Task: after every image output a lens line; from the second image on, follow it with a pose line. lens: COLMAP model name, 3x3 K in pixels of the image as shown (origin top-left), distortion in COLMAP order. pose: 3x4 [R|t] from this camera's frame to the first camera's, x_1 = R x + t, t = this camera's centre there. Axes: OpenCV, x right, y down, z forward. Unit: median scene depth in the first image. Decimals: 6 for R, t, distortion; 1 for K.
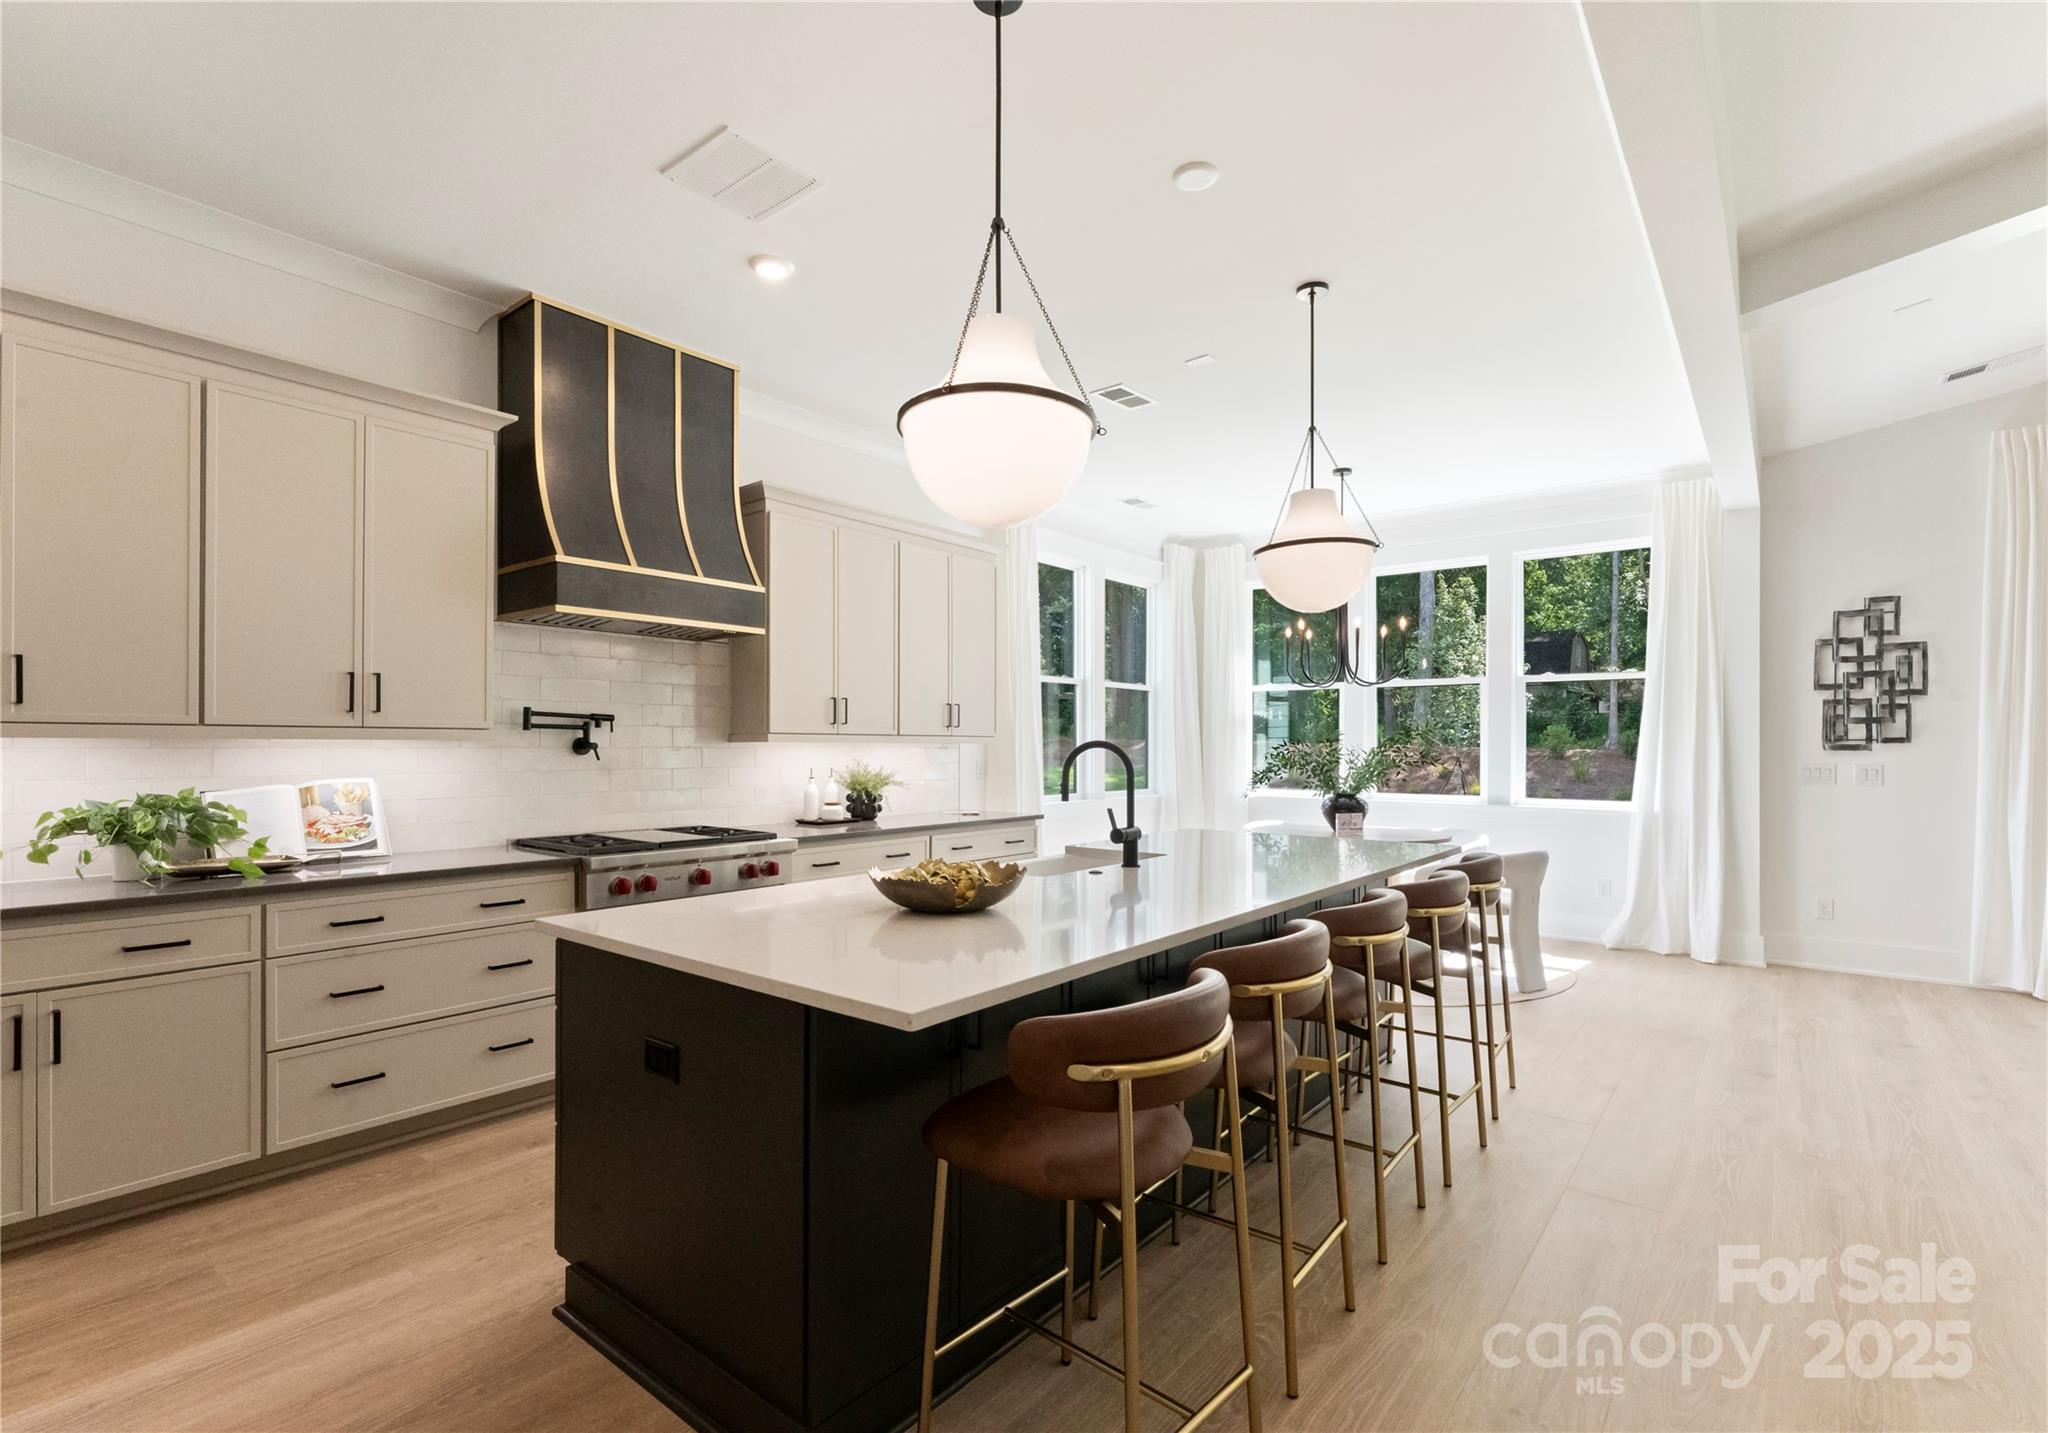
lens RADIAL K [[934.2, 0, 1032.7], [0, 934.2, 741.7], [0, 0, 1]] dist [-0.011388, -0.000031]
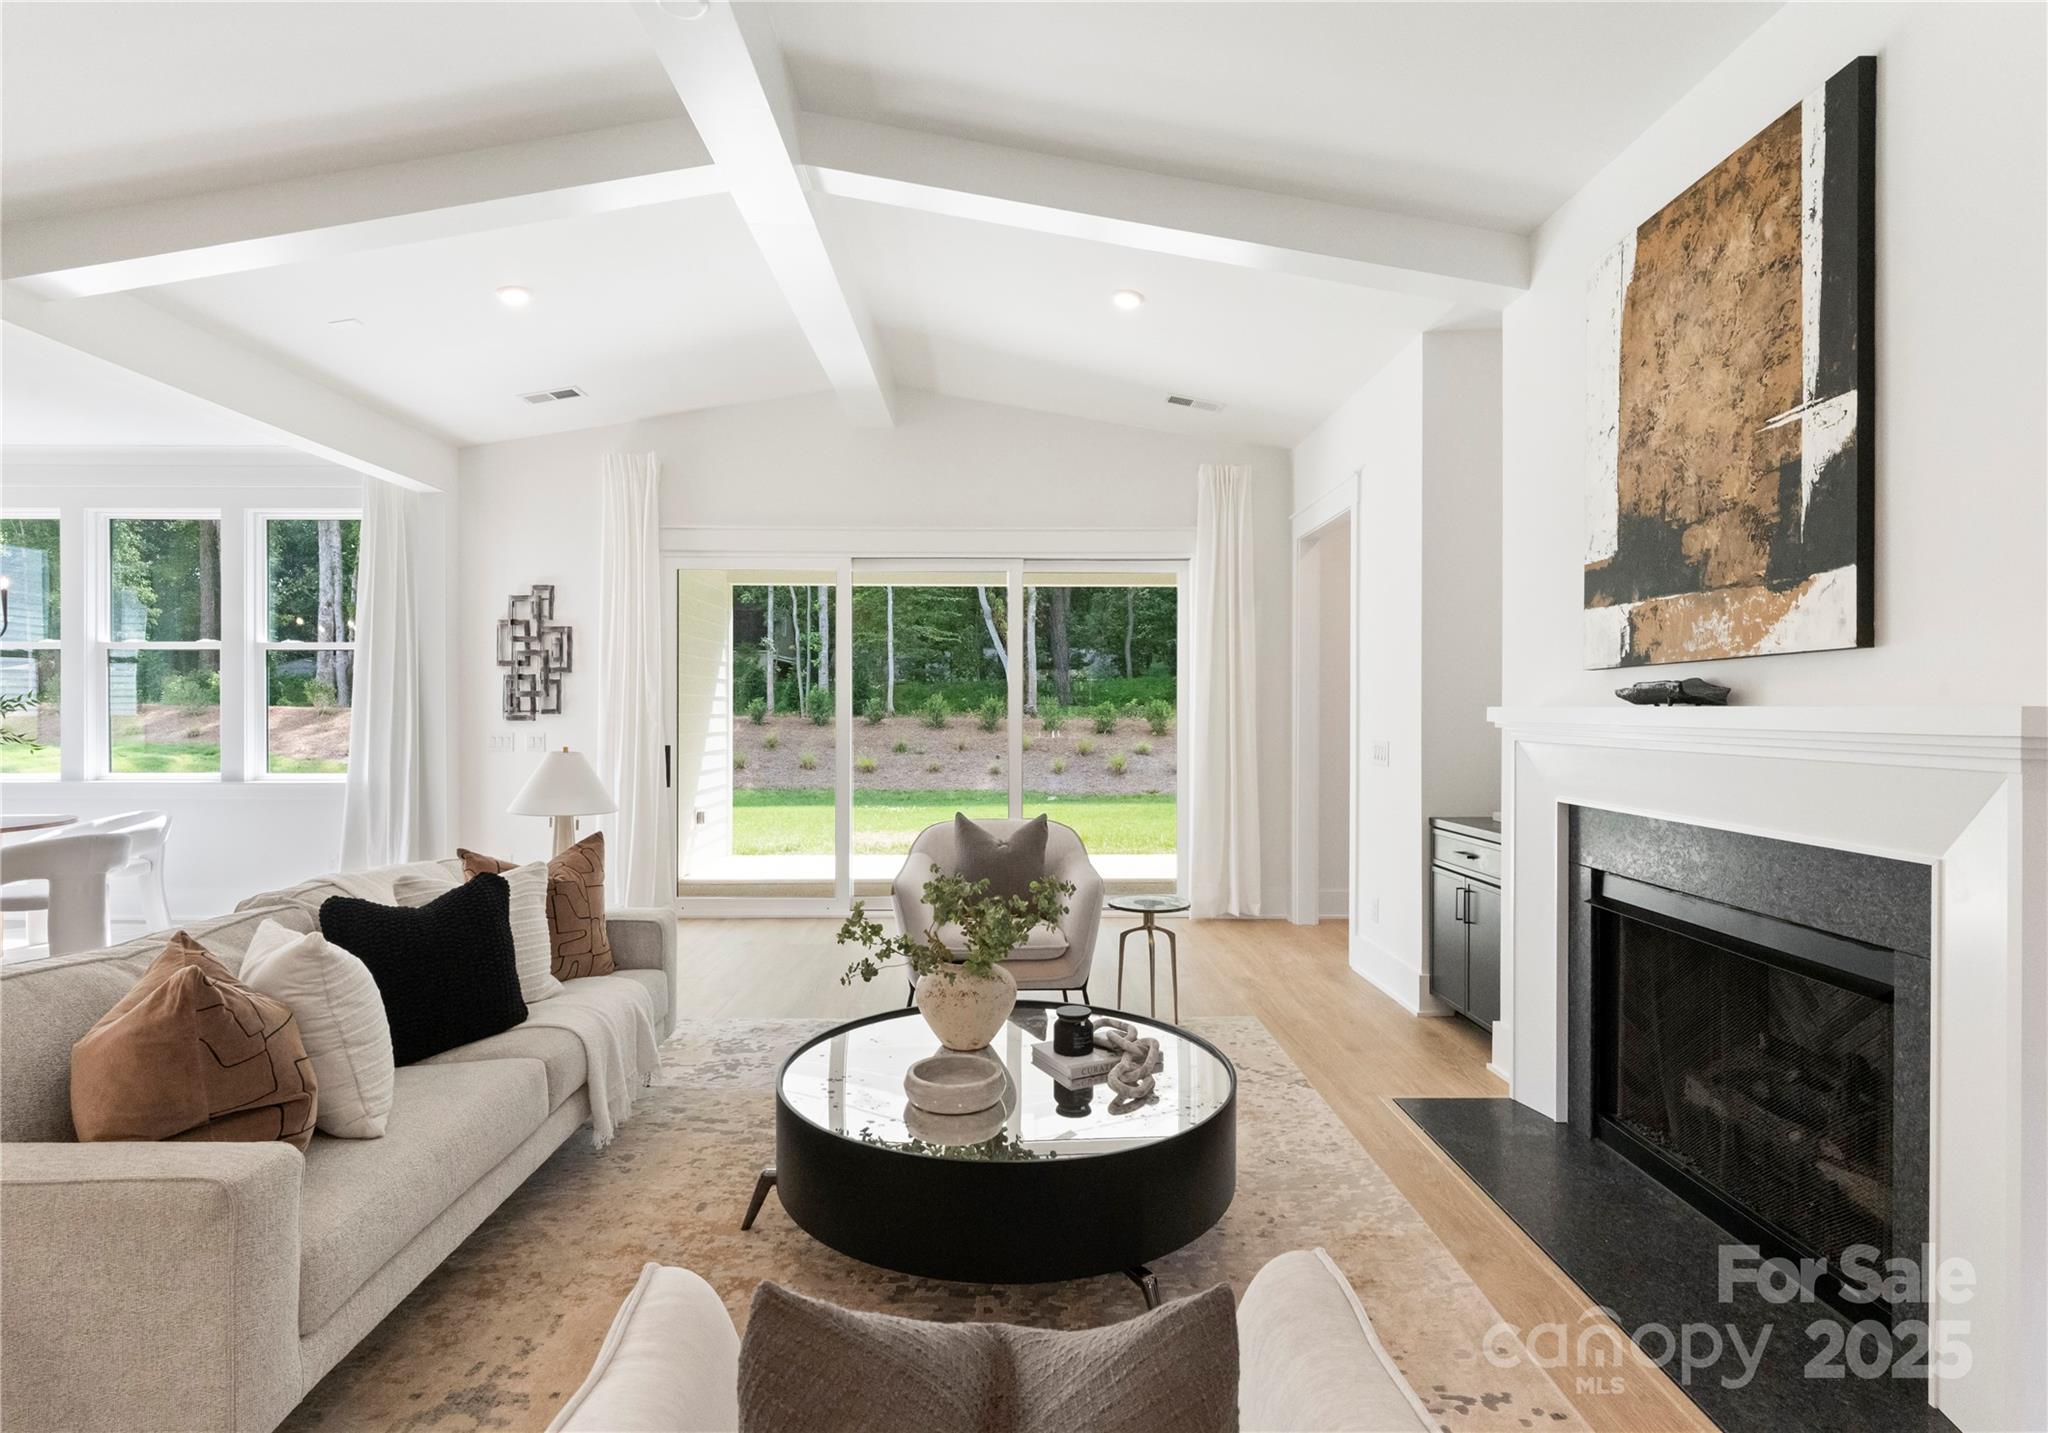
lens RADIAL K [[969.0, 0, 1025.6], [0, 969.0, 709.5], [0, 0, 1]] dist [0.009434, -0.000276]
pose [[0.792821, -0.007673, 0.609407, 0.655596], [0.002413, 0.999952, 0.009451, -0.013790], [-0.609450, -0.006022, 0.792802, -0.307777]]
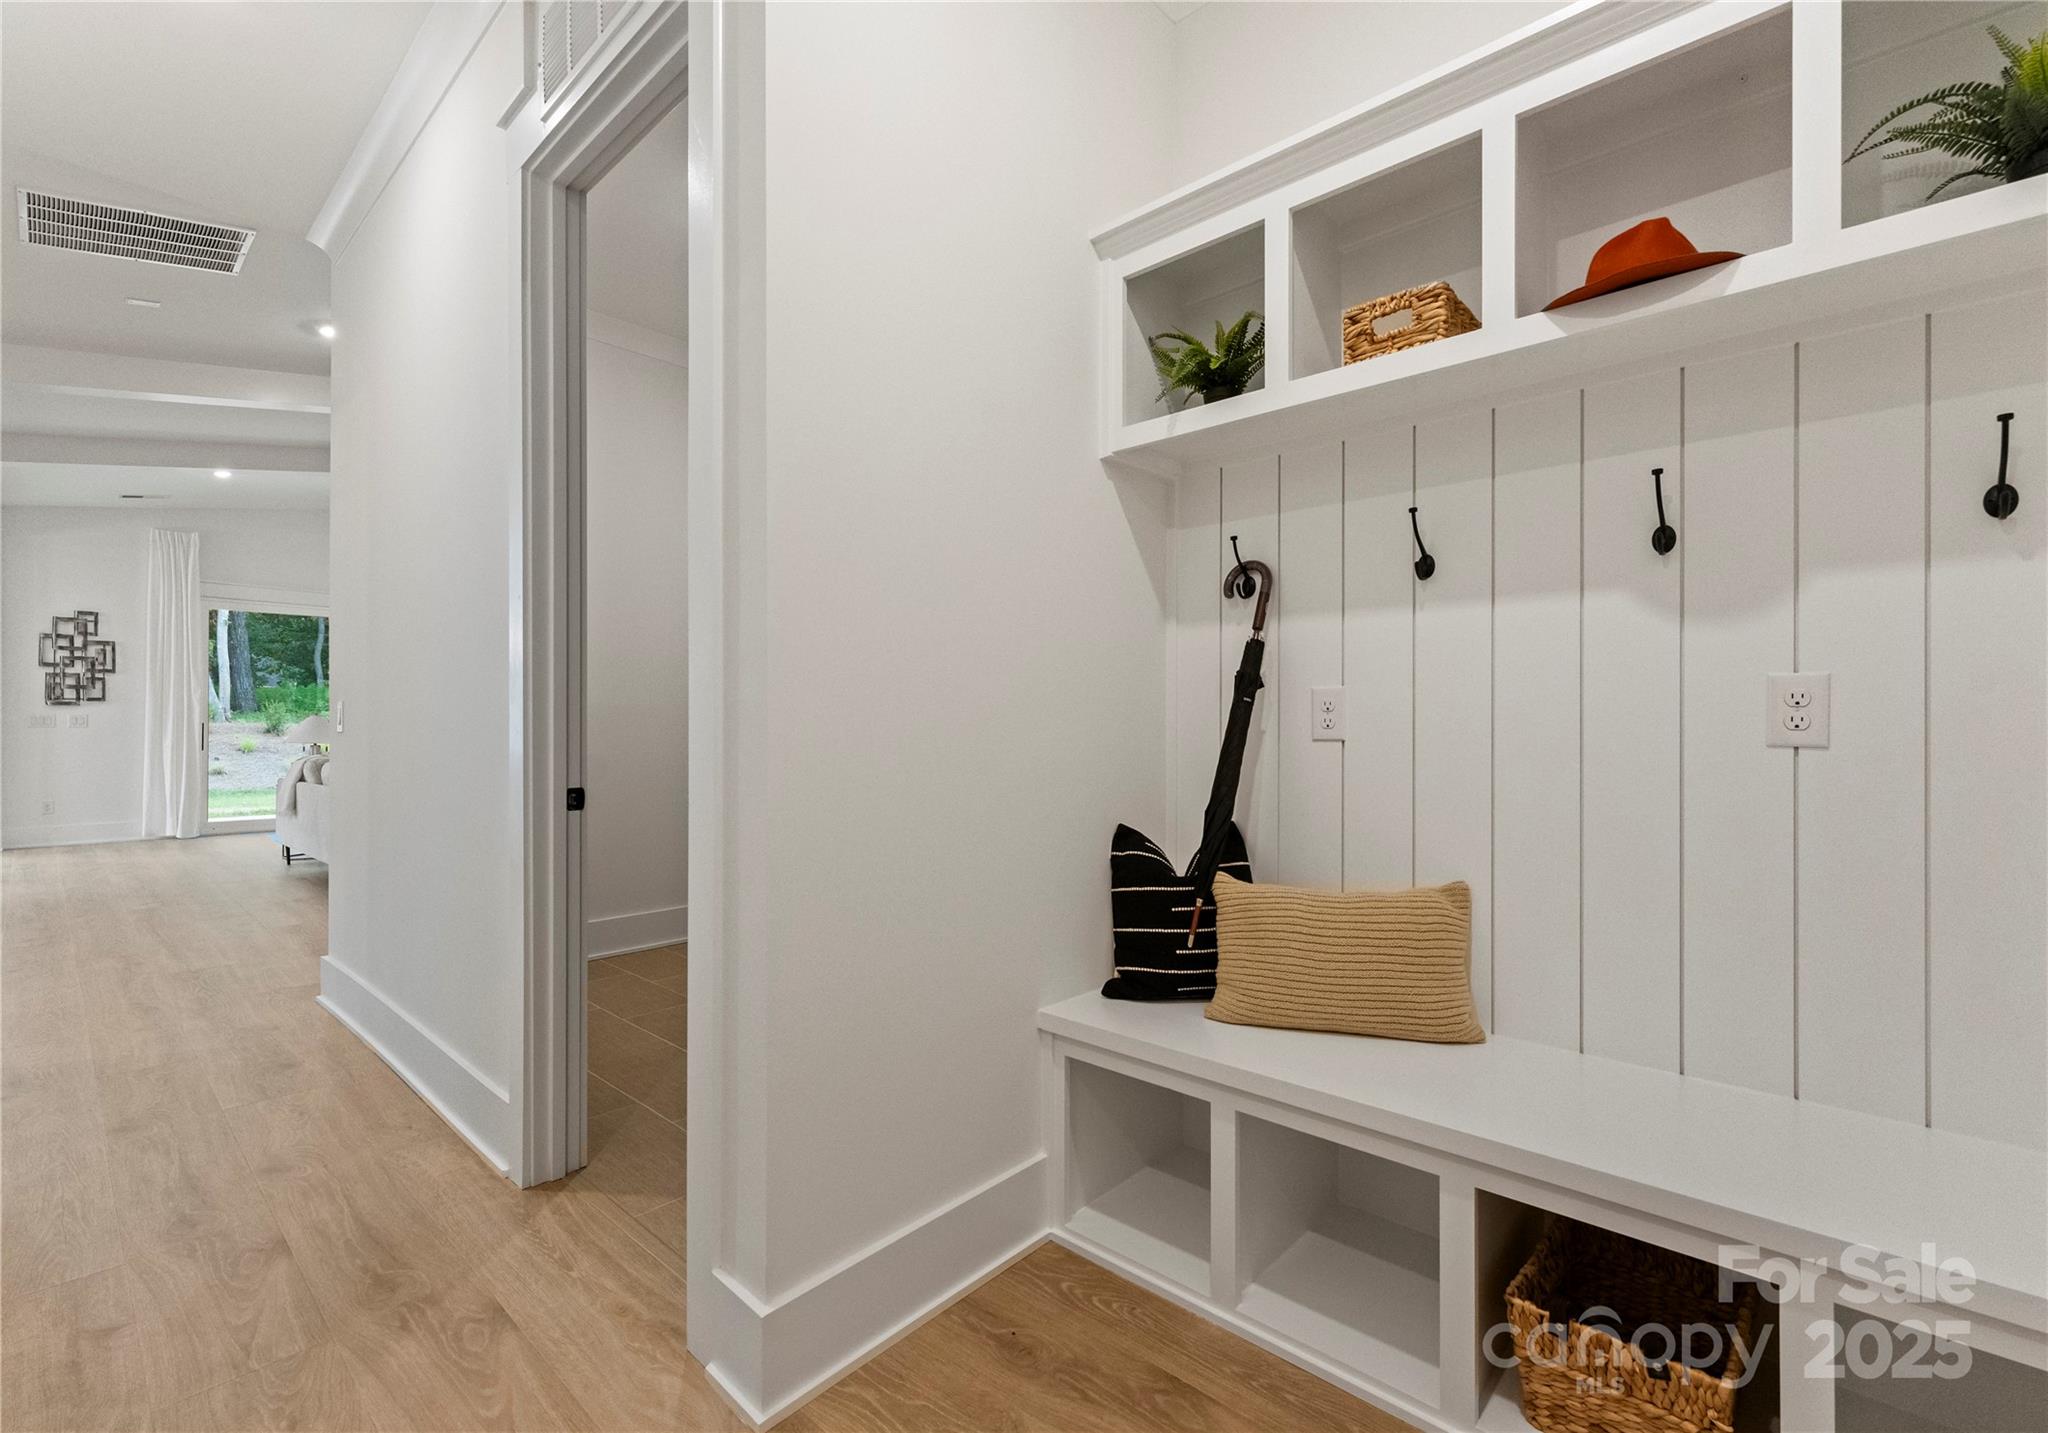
lens RADIAL K [[892.9, 0, 1021.1], [0, 892.9, 717.3], [0, 0, 1]] dist [-0.004673, -0.000662]
pose [[0.015050, -0.009944, 0.999837, -0.616284], [-0.002401, 0.999947, 0.009981, 0.010365], [-0.999884, -0.002551, 0.015025, -0.664322]]
